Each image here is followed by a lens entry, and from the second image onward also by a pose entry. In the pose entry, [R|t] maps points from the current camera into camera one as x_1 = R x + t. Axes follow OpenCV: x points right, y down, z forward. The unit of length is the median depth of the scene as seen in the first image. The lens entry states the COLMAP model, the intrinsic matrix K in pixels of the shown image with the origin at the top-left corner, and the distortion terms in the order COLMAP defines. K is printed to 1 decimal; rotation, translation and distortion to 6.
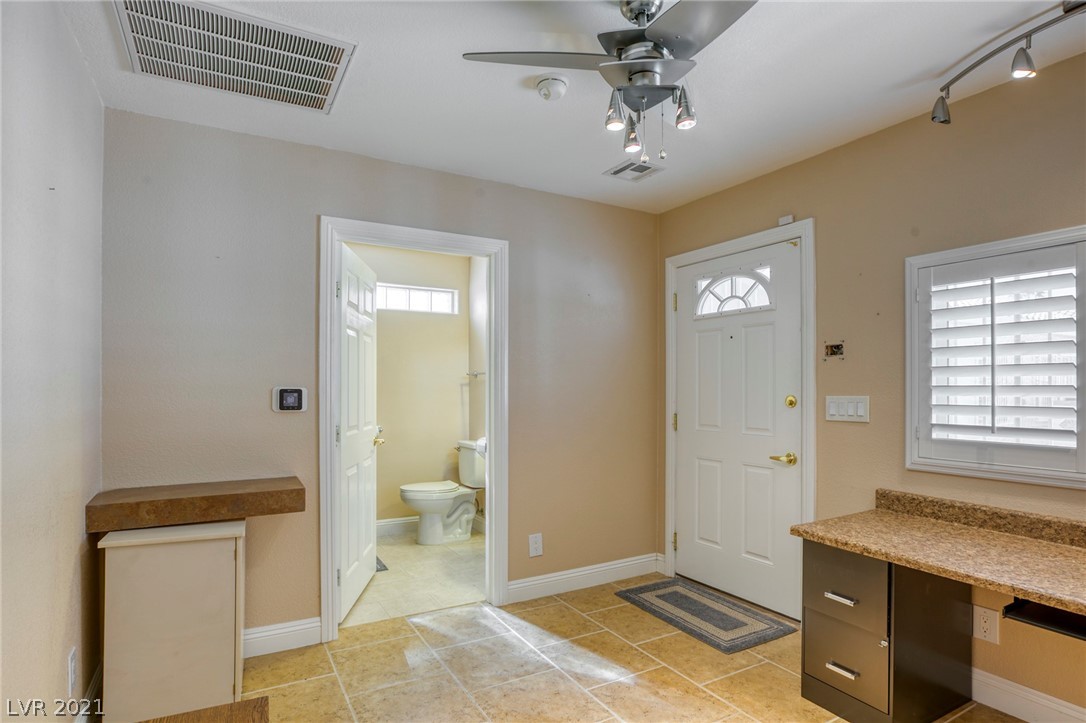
lens RADIAL K [[560.1, 0, 551.0], [0, 560.1, 364.3], [0, 0, 1]] dist [-0.020801, 0.001555]
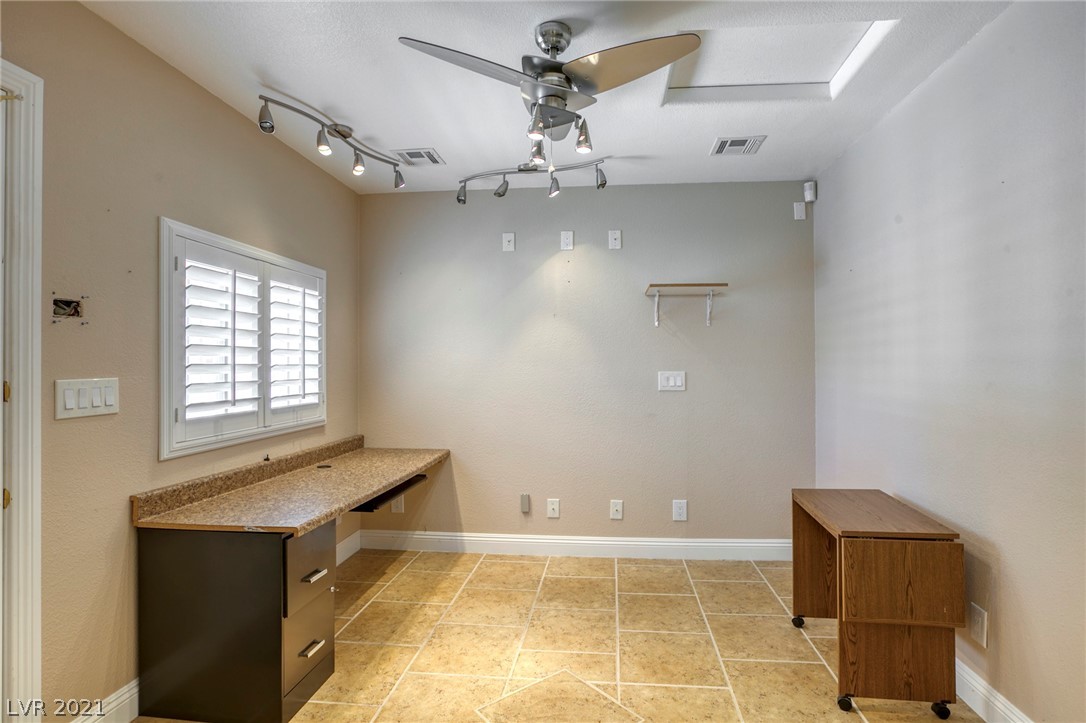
lens RADIAL K [[560.1, 0, 551.0], [0, 560.1, 364.3], [0, 0, 1]] dist [-0.020801, 0.001555]
pose [[-0.811334, 0.021335, 0.584193, -0.354809], [0.000329, 0.999350, -0.036040, 0.070377], [-0.584583, -0.029049, -0.810814, 1.345968]]
